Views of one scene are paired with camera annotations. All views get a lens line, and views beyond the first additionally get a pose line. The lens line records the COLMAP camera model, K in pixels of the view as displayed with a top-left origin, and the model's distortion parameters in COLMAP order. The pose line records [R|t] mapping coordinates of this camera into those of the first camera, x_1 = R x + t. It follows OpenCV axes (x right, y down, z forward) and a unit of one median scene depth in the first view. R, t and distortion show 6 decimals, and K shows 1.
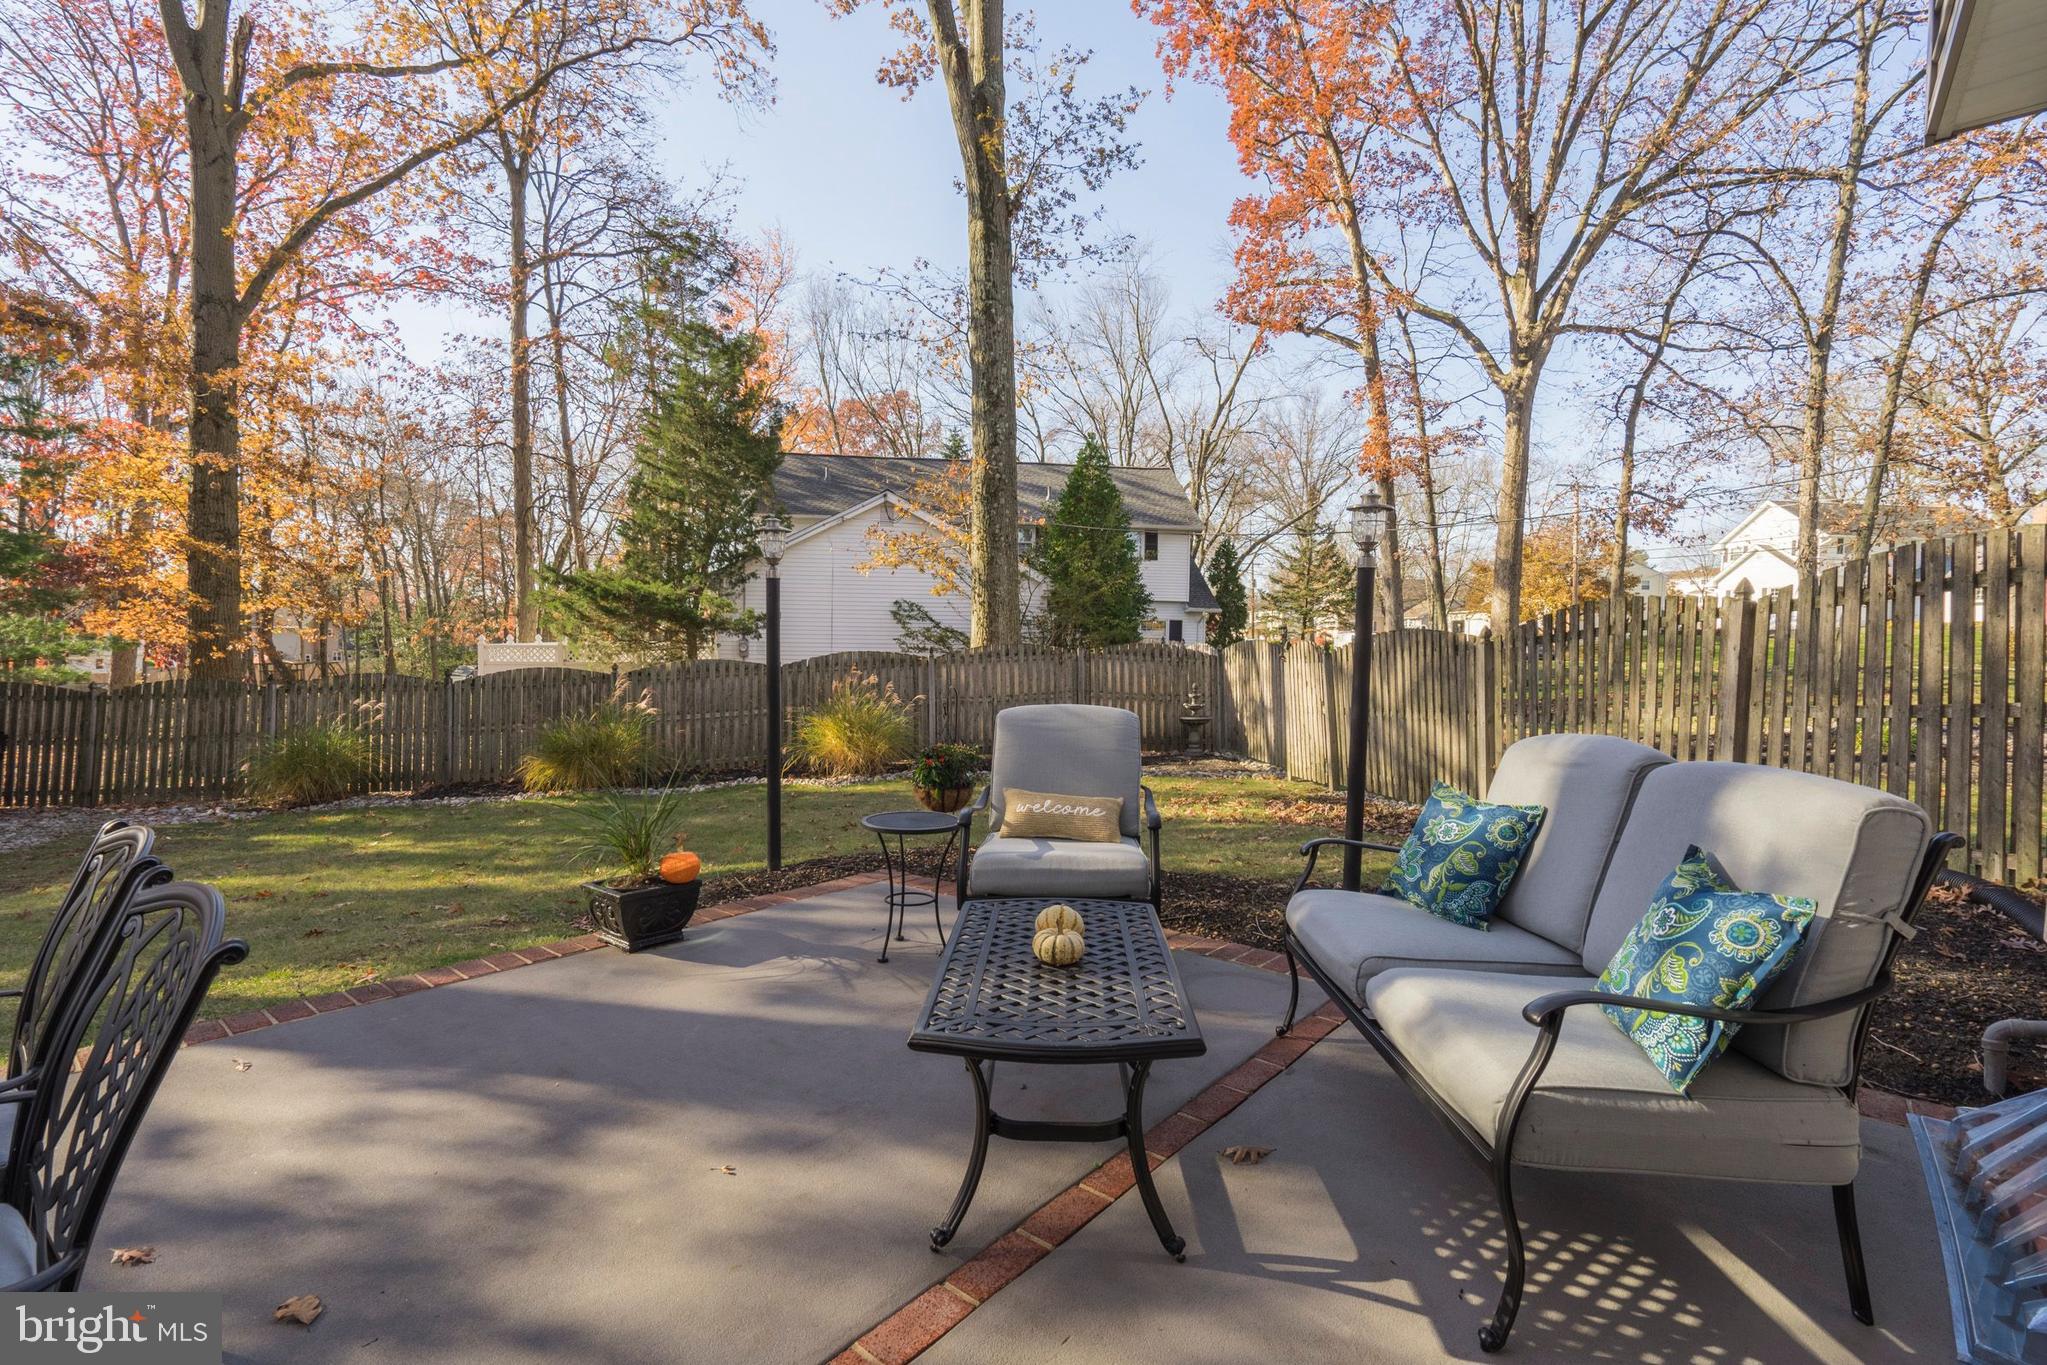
lens RADIAL K [[928.8, 0, 997.2], [0, 928.8, 681.4], [0, 0, 1]] dist [-0.000256, -0.000188]
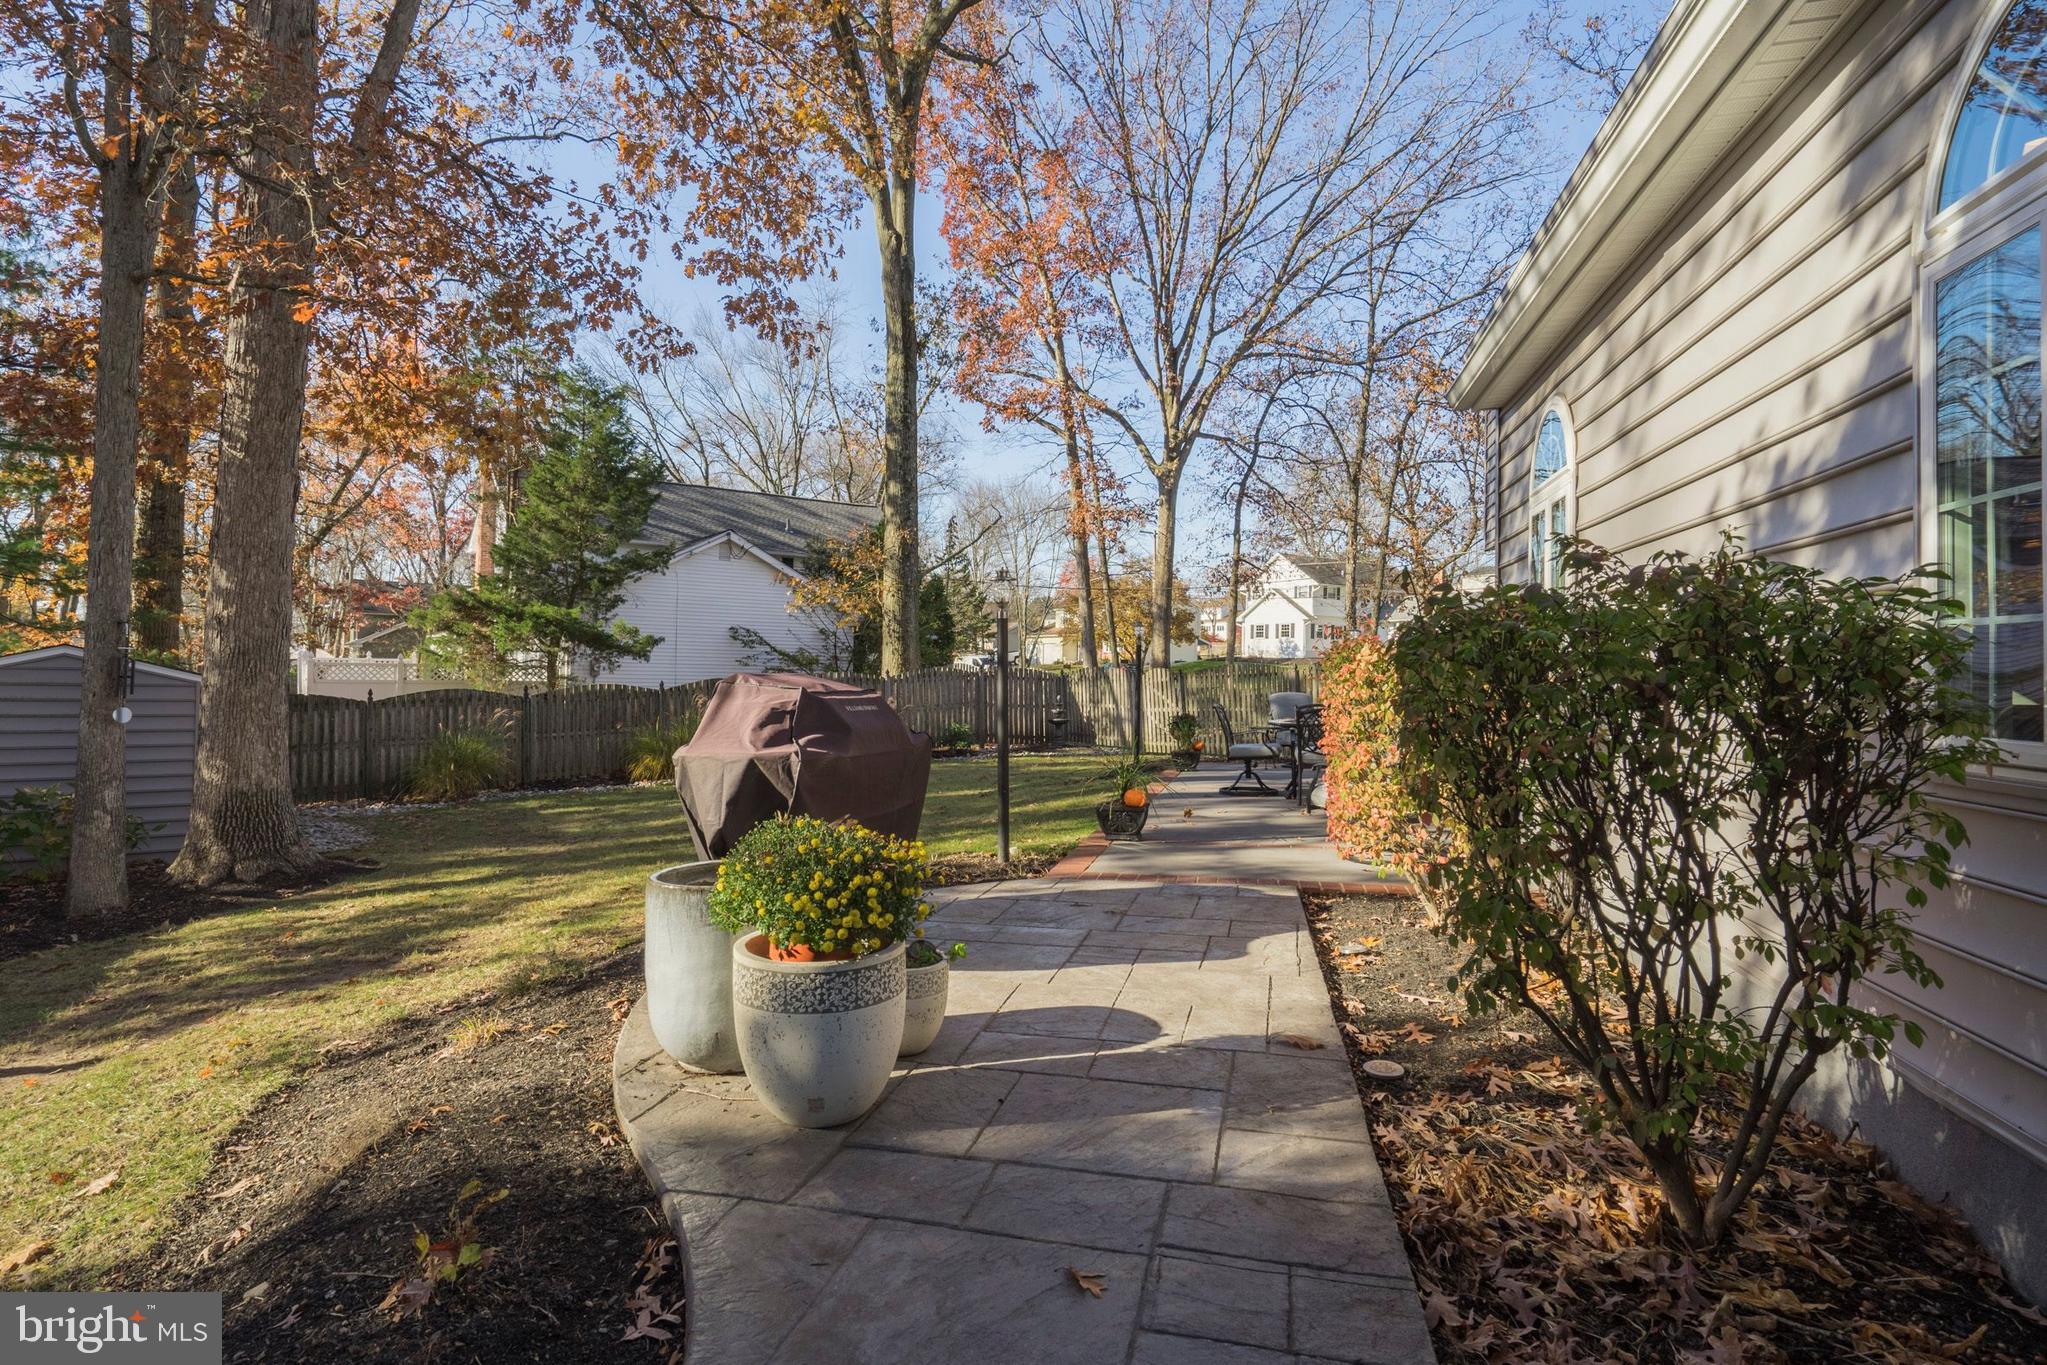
lens RADIAL K [[1013.0, 0, 989.5], [0, 1013.0, 684.9], [0, 0, 1]] dist [-0.002301, -0.000187]
pose [[0.907425, -0.004331, 0.420192, -0.304099], [0.012504, 0.999782, -0.016699, 0.007608], [-0.420028, 0.020407, 0.907282, -0.225706]]
